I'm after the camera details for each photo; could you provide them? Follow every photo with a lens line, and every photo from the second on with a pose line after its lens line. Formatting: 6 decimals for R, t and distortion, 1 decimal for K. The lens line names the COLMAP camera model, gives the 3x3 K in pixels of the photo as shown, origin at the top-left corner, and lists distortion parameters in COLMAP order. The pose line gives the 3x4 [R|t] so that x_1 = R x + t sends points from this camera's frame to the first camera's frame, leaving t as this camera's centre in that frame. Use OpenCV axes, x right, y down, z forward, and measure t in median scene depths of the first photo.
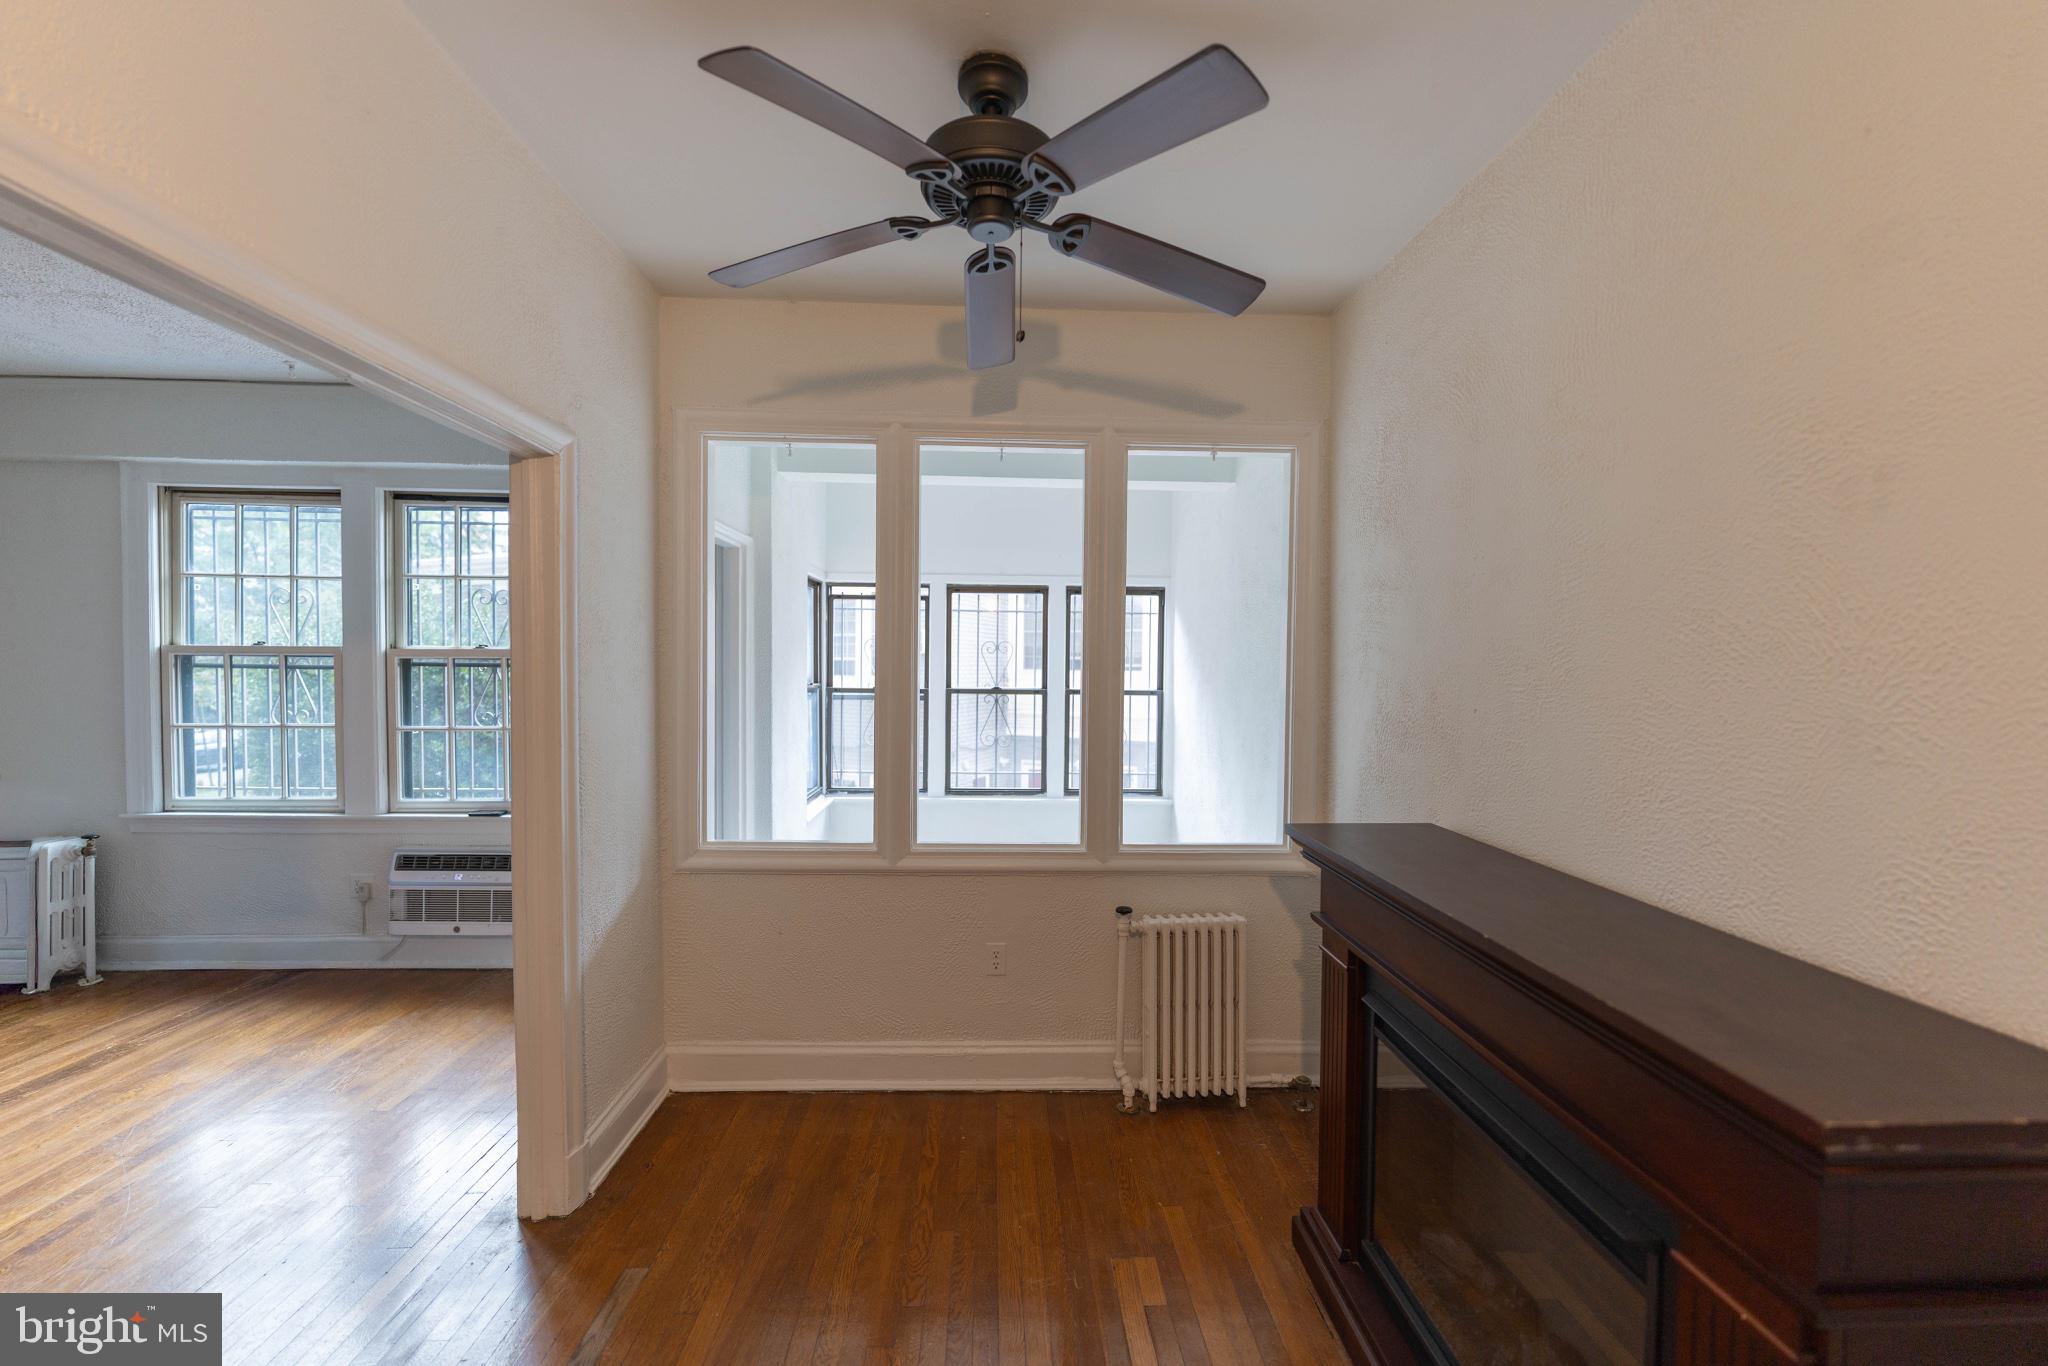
lens RADIAL K [[815.9, 0, 1030.8], [0, 815.9, 675.4], [0, 0, 1]] dist [-0.000728, -0.000066]
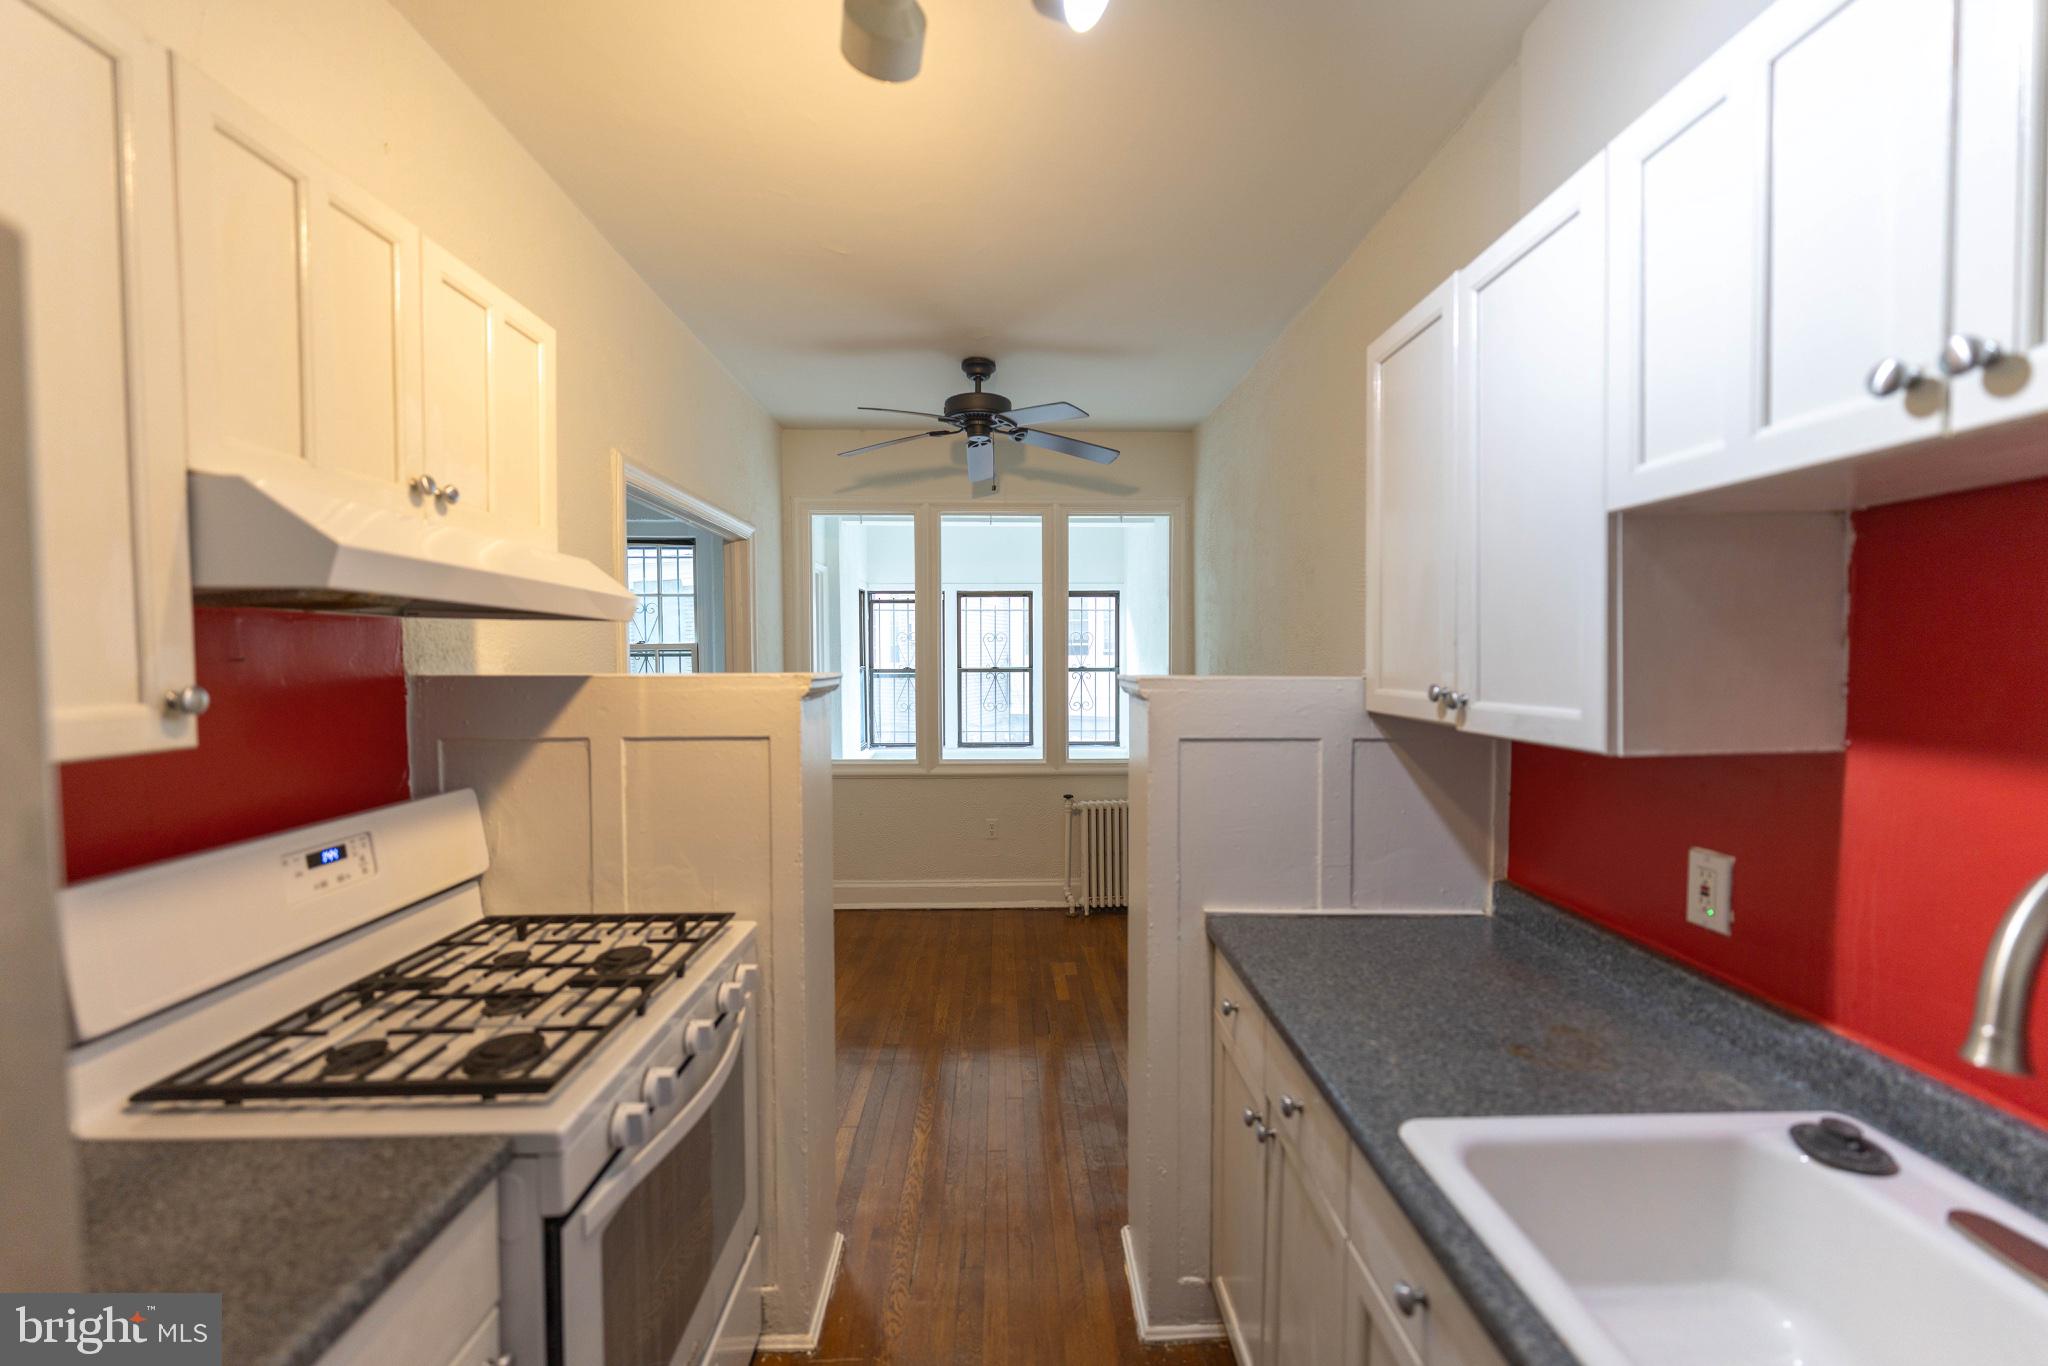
lens RADIAL K [[815.9, 0, 1019.7], [0, 815.9, 676.9], [0, 0, 1]] dist [-0.000728, -0.000066]
pose [[0.999613, -0.012622, -0.024801, 0.046907], [0.013077, 0.999748, 0.018254, 0.010466], [0.024564, -0.018571, 0.999526, -0.510125]]
